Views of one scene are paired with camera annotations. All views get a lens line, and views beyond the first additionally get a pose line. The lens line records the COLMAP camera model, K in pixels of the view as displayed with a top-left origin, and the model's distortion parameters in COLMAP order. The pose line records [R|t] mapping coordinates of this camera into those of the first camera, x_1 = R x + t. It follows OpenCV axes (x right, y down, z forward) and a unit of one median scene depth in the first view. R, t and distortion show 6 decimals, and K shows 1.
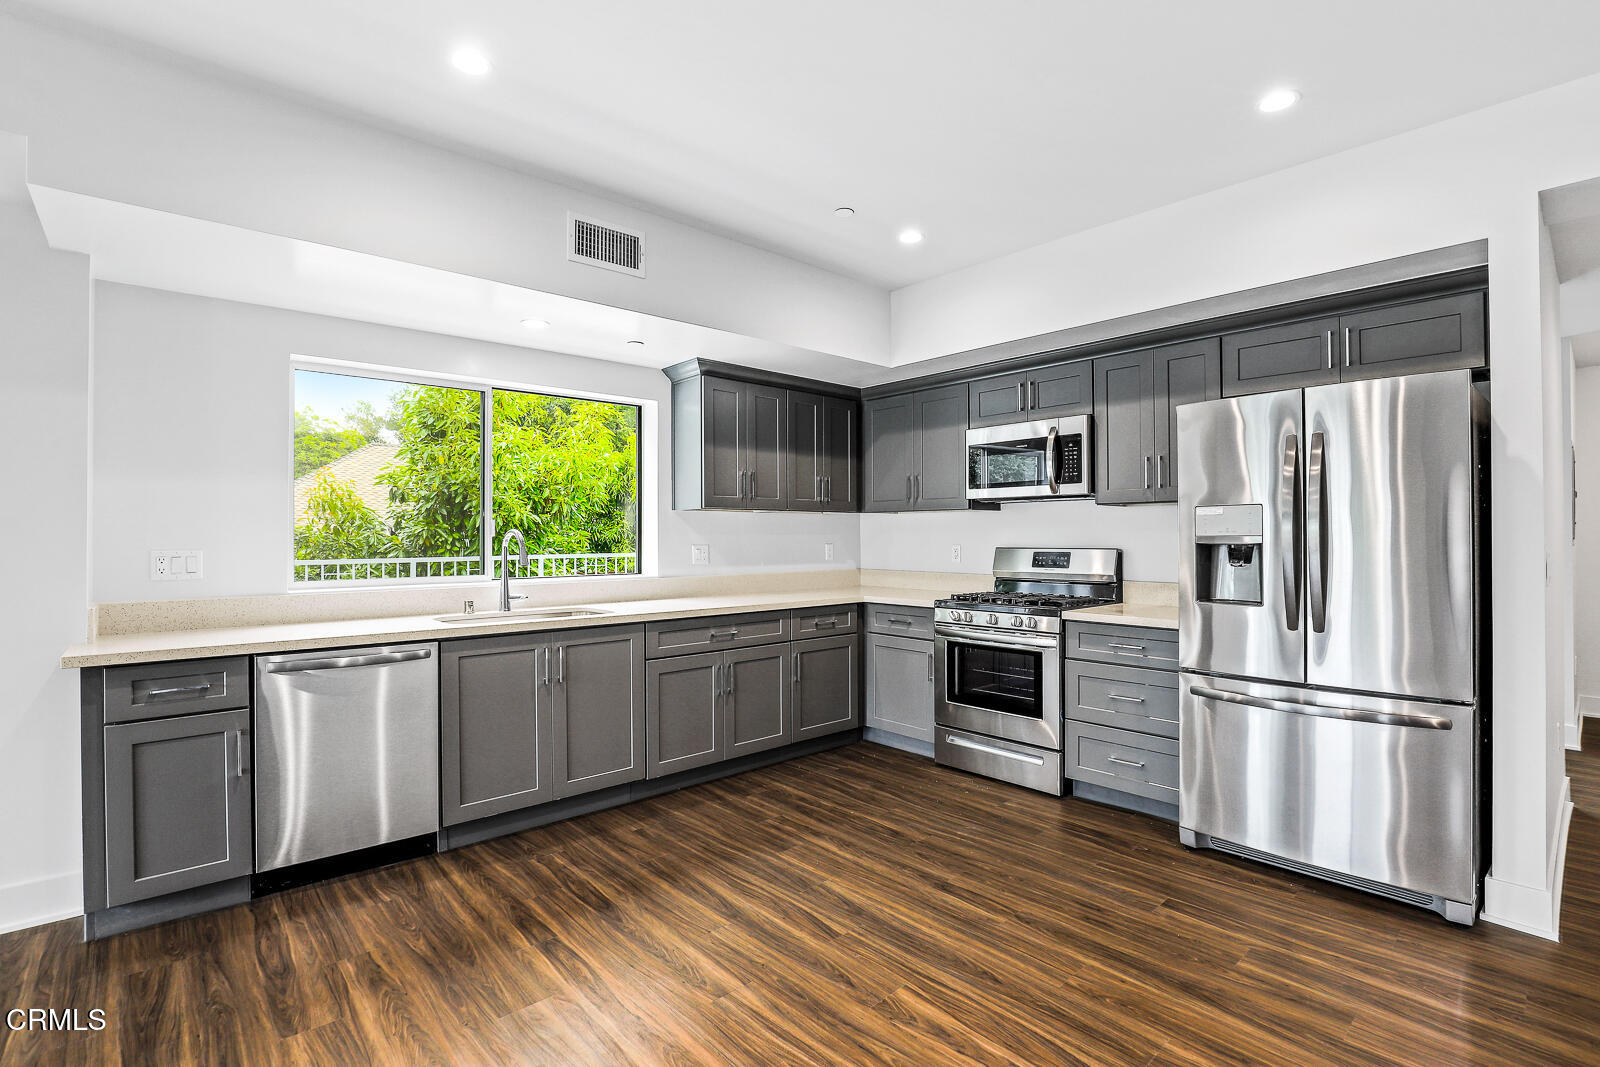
lens RADIAL K [[739.9, 0, 824.5], [0, 739.9, 533.0], [0, 0, 1]] dist [-0.029837, 0.003065]
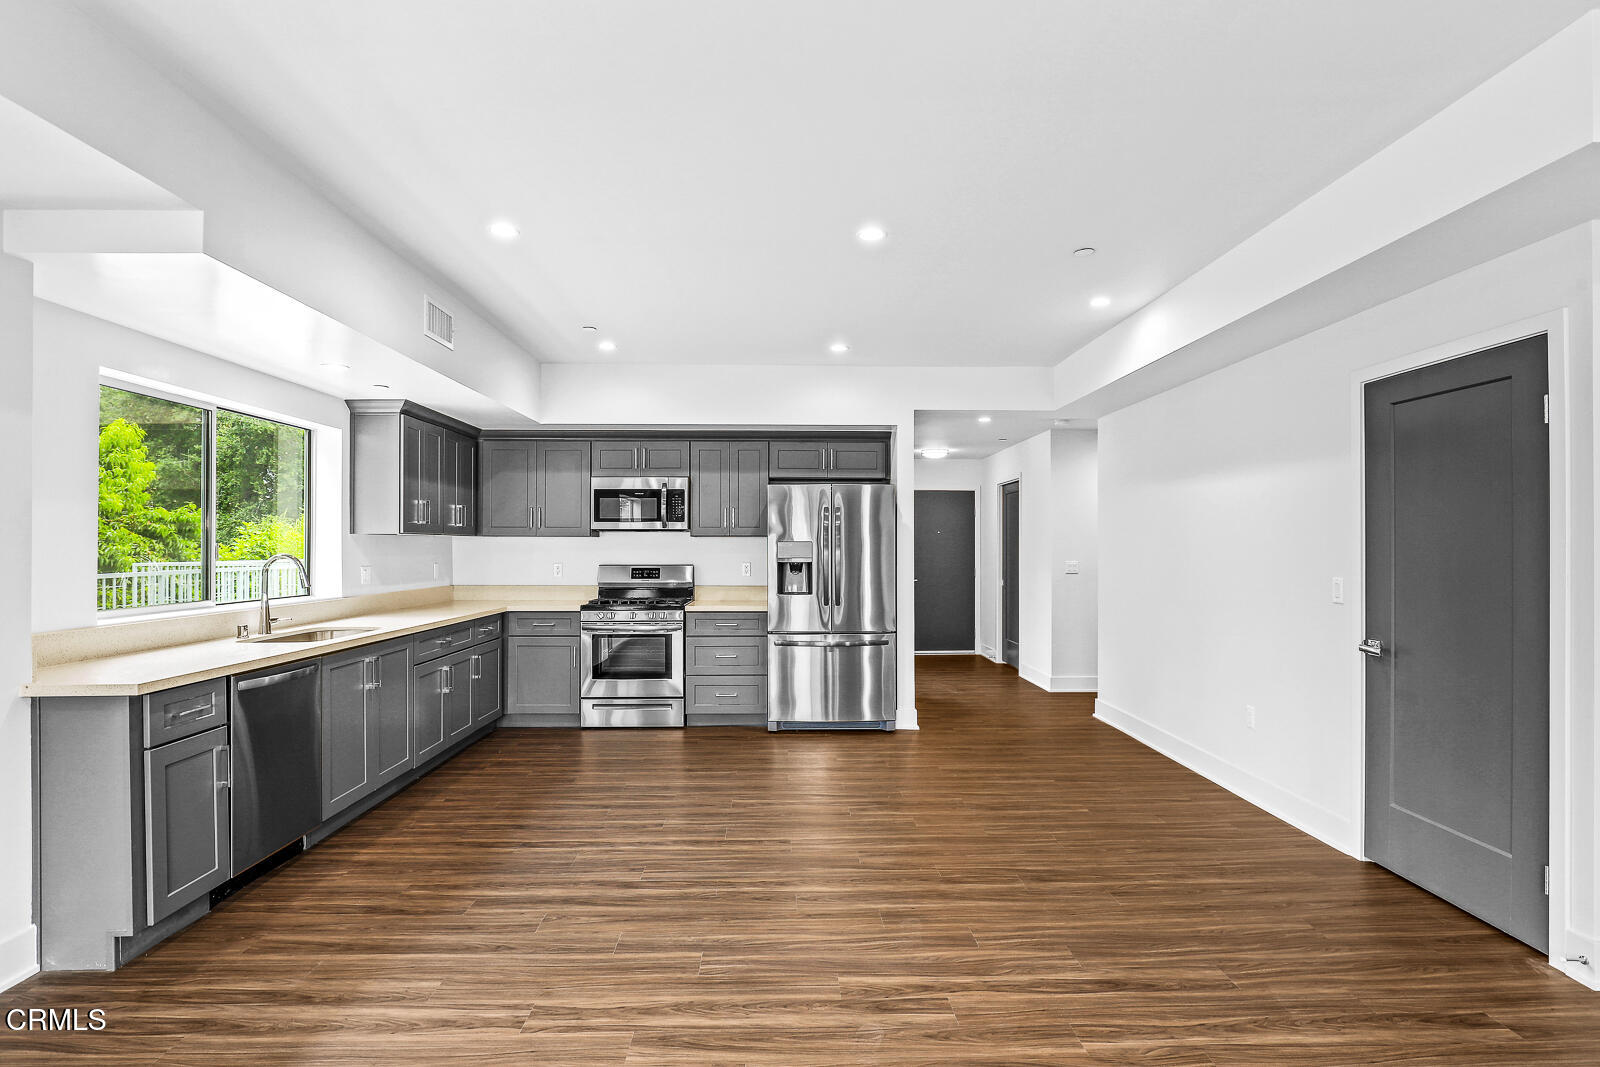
lens RADIAL K [[817.7, 0, 799.1], [0, 817.7, 544.6], [0, 0, 1]] dist [-0.018322, 0.000999]
pose [[0.657637, 0.005864, 0.753312, -0.905080], [-0.006391, 0.999977, -0.002205, -0.022763], [-0.753308, -0.003365, 0.657659, -0.340077]]
